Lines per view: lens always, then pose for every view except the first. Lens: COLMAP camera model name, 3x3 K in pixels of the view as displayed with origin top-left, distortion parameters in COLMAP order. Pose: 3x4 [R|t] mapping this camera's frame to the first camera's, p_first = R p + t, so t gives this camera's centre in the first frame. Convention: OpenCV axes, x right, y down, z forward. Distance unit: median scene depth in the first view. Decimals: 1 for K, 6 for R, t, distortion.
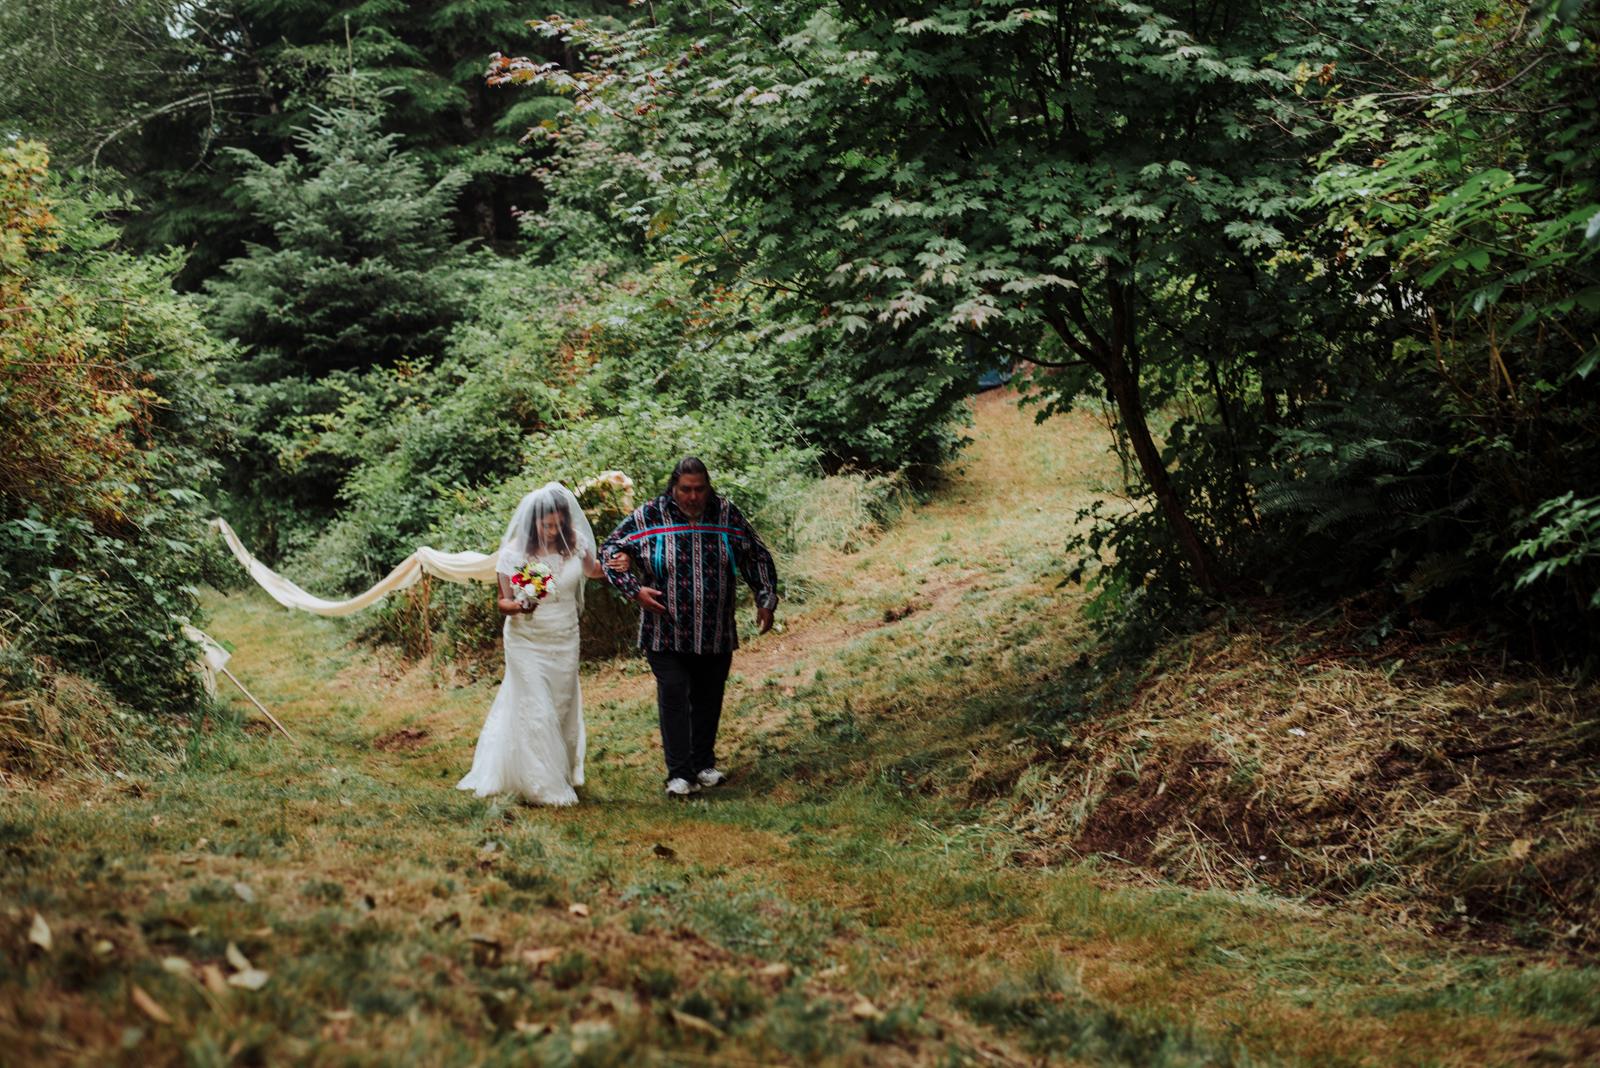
lens RADIAL K [[2308.5, 0, 800.0], [0, 2308.5, 534.0], [0, 0, 1]] dist [-0.106700, 0.072166]
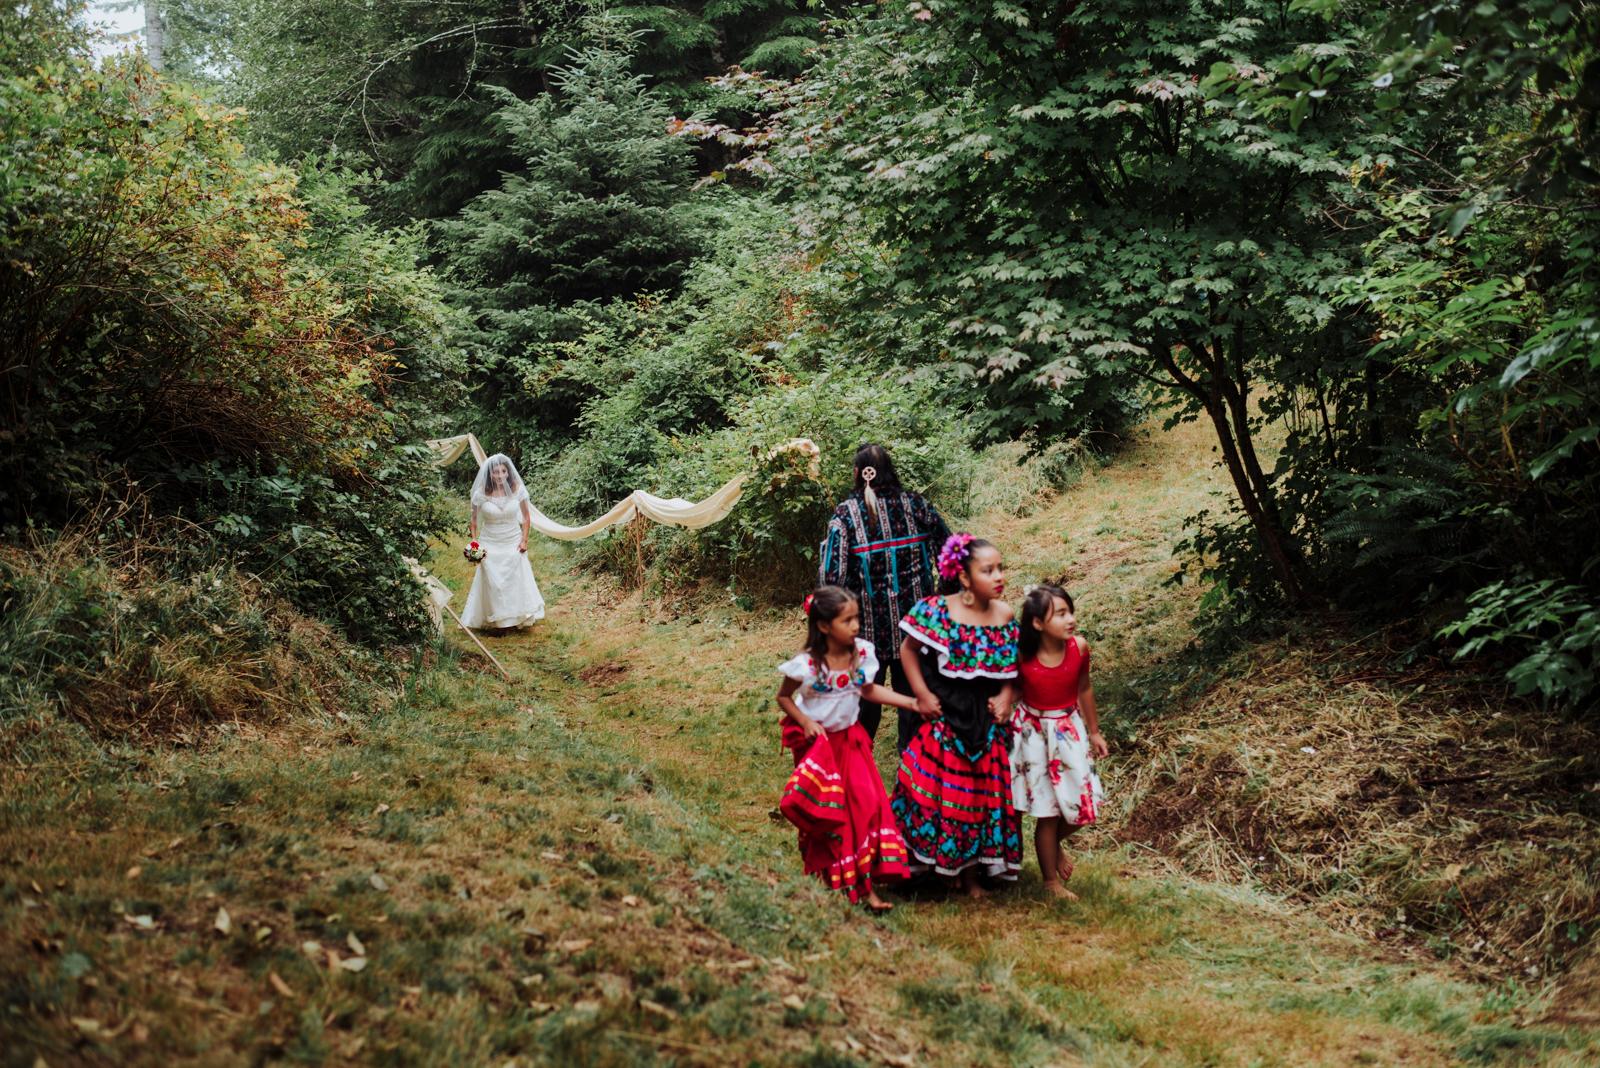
lens RADIAL K [[2308.5, 0, 800.0], [0, 2308.5, 534.0], [0, 0, 1]] dist [-0.106700, 0.072166]
pose [[0.992766, 0.042699, -0.112216, 0.056825], [-0.037375, 0.998093, 0.049126, -0.047321], [0.114099, -0.044577, 0.992469, -0.123207]]
